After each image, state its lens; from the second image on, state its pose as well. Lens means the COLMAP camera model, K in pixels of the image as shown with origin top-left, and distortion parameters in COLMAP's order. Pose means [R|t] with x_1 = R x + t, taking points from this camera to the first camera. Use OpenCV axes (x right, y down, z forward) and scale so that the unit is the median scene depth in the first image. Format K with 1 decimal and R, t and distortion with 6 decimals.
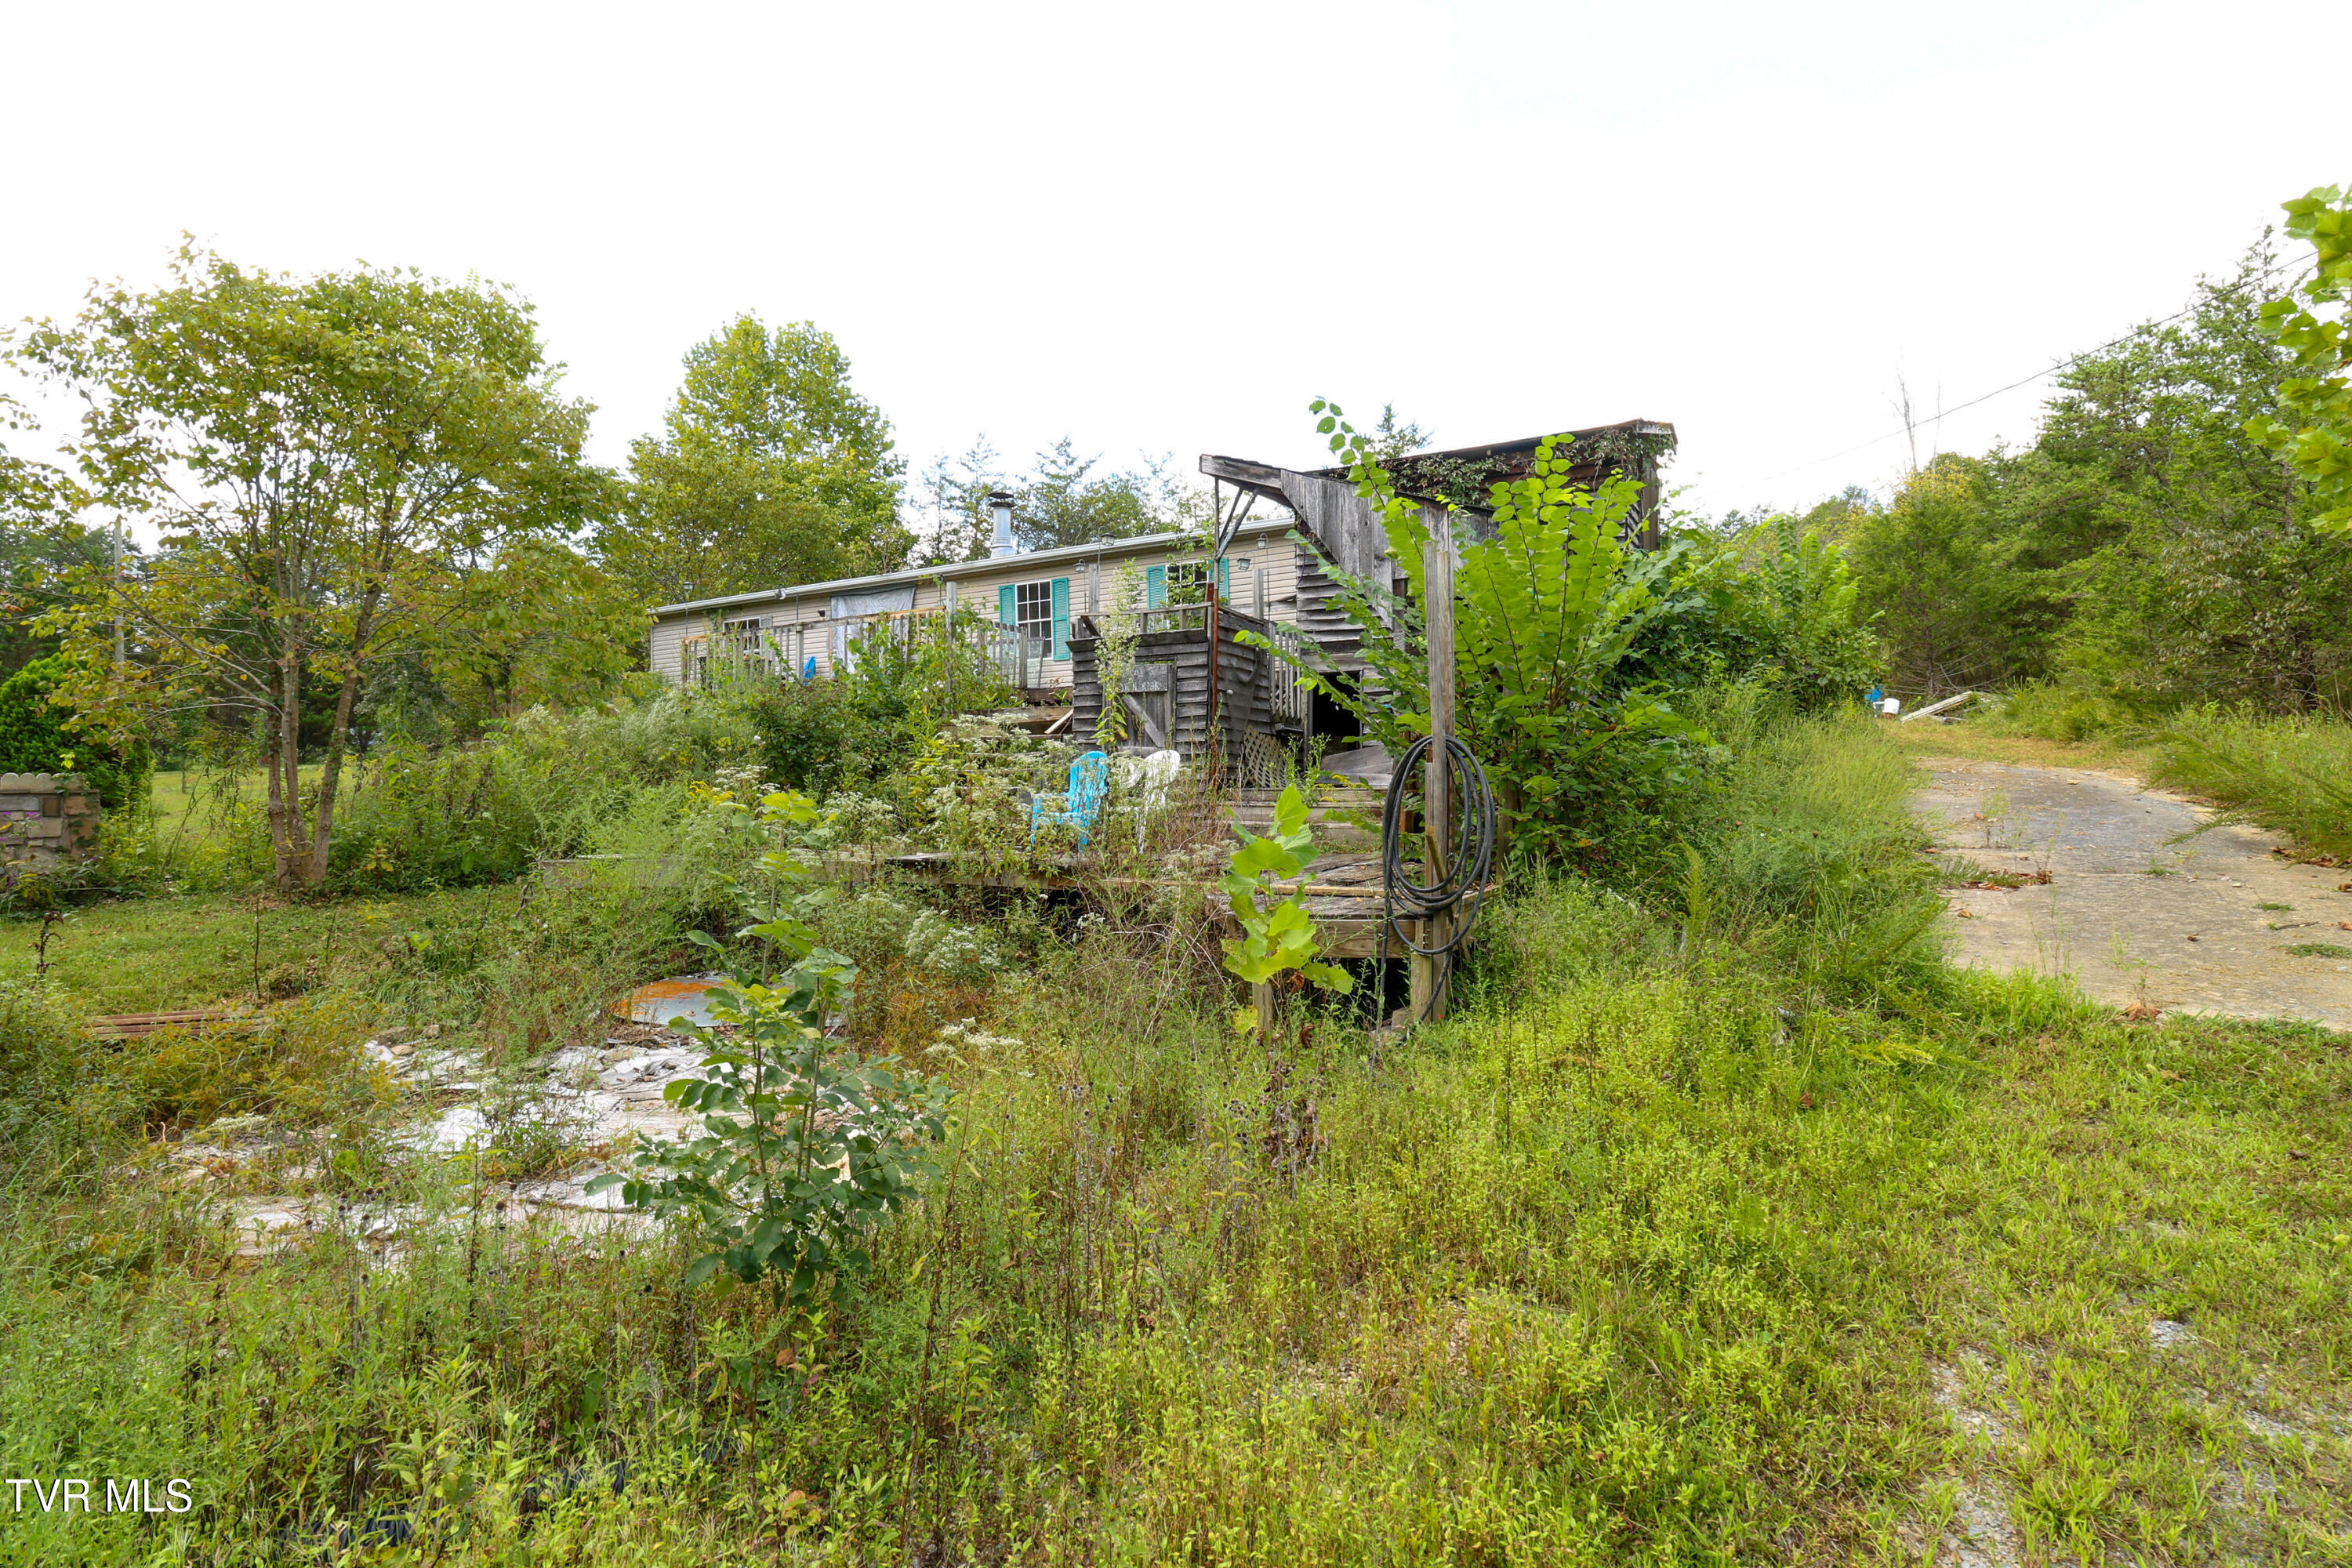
lens RADIAL K [[1059.6, 0, 1187.0], [0, 1059.6, 759.3], [0, 0, 1]] dist [-0.004227, -0.011249]
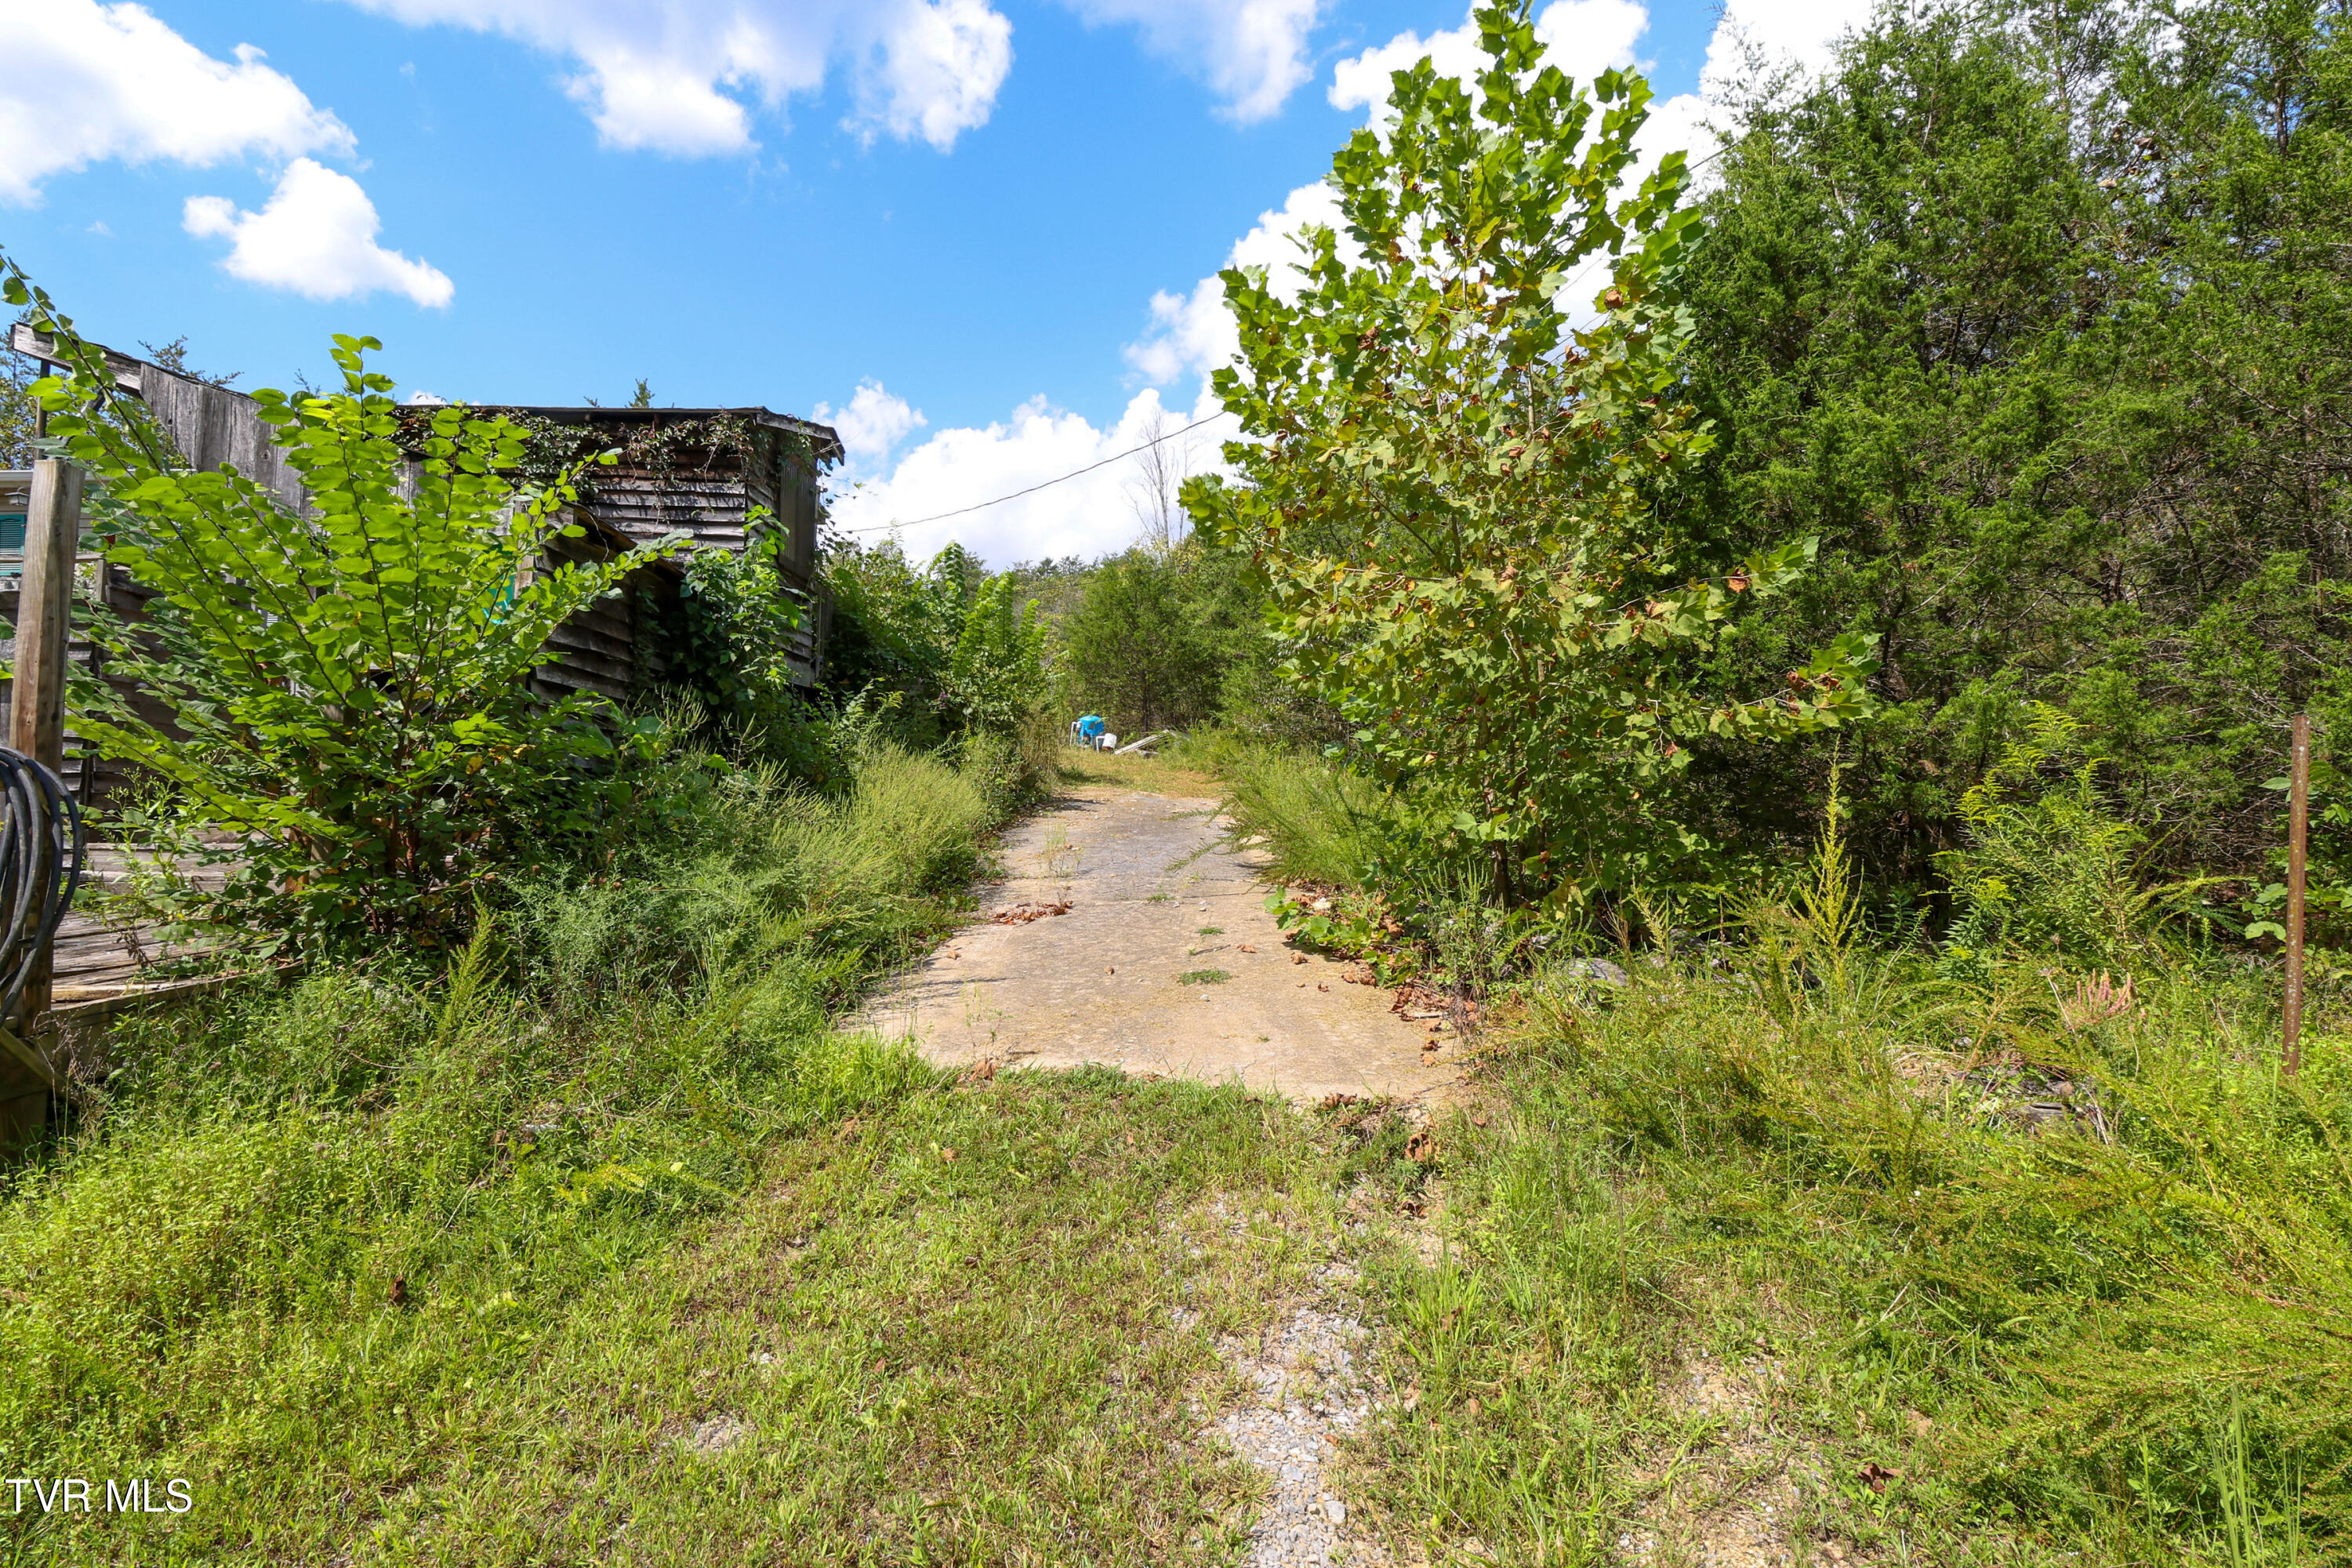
lens RADIAL K [[1059.6, 0, 1187.0], [0, 1059.6, 759.3], [0, 0, 1]] dist [-0.004227, -0.011249]
pose [[0.837705, 0.022613, 0.545654, 0.213557], [-0.009144, 0.999583, -0.027387, -0.002249], [-0.546046, 0.017953, 0.837563, 0.048085]]
